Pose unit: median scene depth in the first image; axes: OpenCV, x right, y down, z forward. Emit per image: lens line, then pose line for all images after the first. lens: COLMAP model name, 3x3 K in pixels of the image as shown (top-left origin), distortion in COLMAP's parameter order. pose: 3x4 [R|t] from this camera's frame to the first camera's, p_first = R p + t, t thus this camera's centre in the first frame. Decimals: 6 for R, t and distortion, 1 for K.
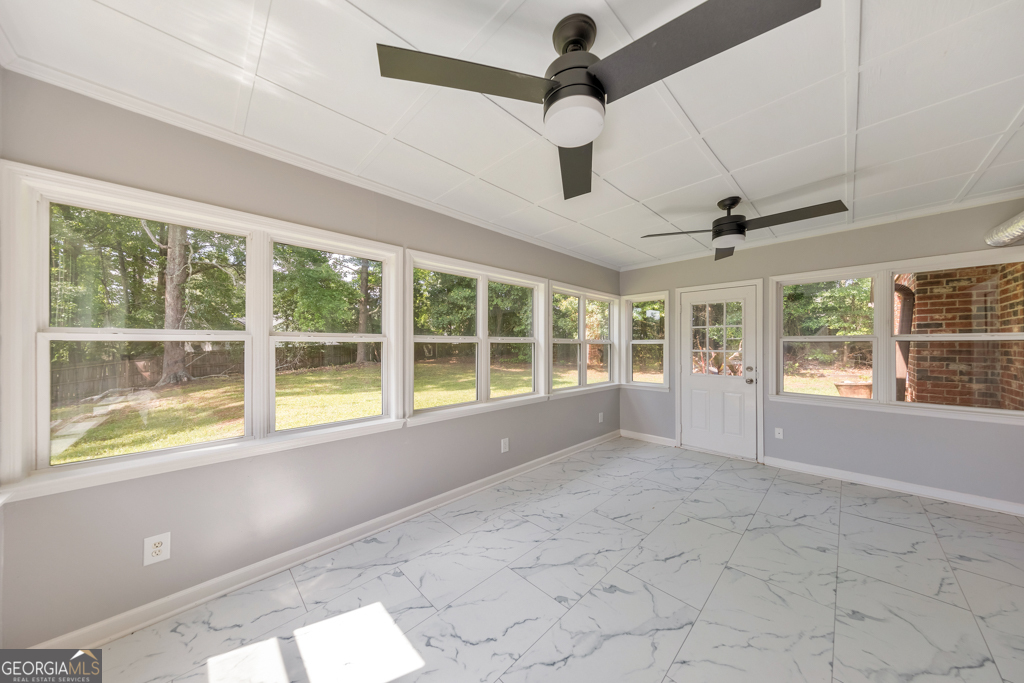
lens RADIAL K [[323.0, 0, 515.1], [0, 323.0, 347.1], [0, 0, 1]] dist [0.008784, -0.000014]
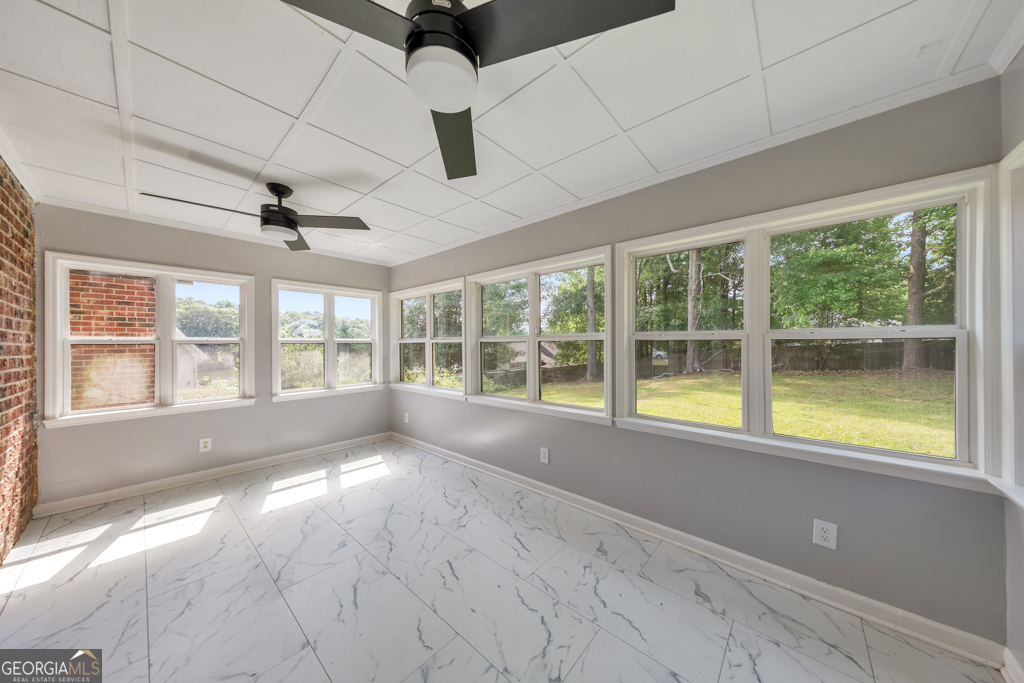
lens RADIAL K [[326.7, 0, 516.5], [0, 326.7, 345.2], [0, 0, 1]] dist [0.009371, -0.000049]
pose [[0.080560, 0.003167, -0.996745, 1.071289], [-0.002270, 0.999993, 0.002993, -0.004071], [0.996747, 0.002022, 0.080567, 1.054656]]
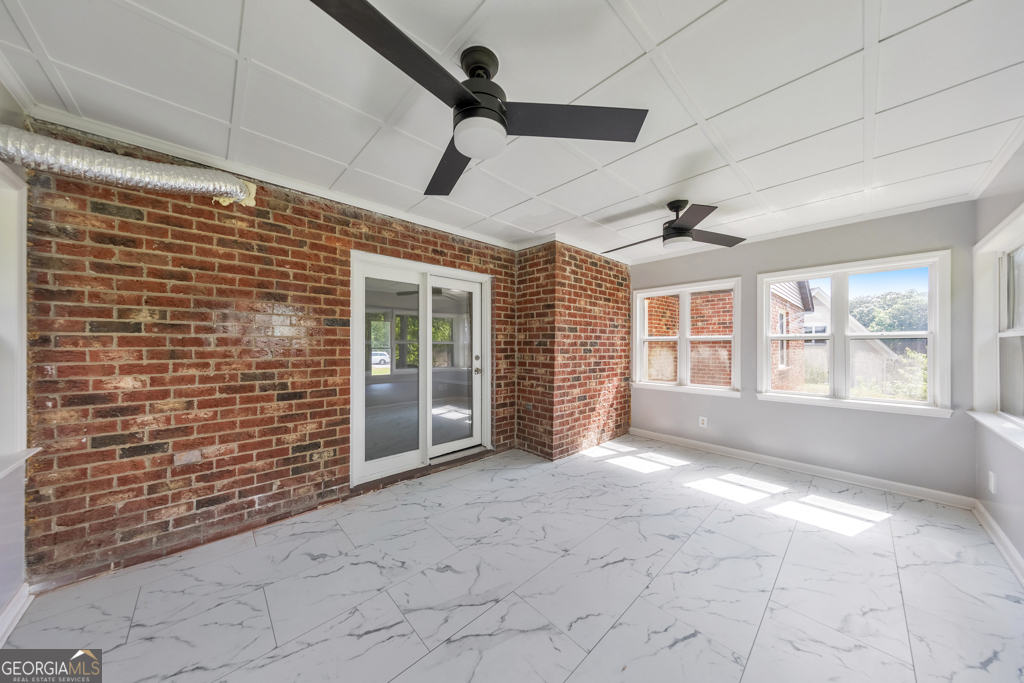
lens RADIAL K [[326.7, 0, 516.5], [0, 326.7, 345.2], [0, 0, 1]] dist [0.009371, -0.000049]
pose [[-0.999929, 0.000890, 0.011878, 0.595948], [0.001001, 0.999955, 0.009385, 0.002810], [-0.011869, 0.009396, -0.999885, 1.531043]]
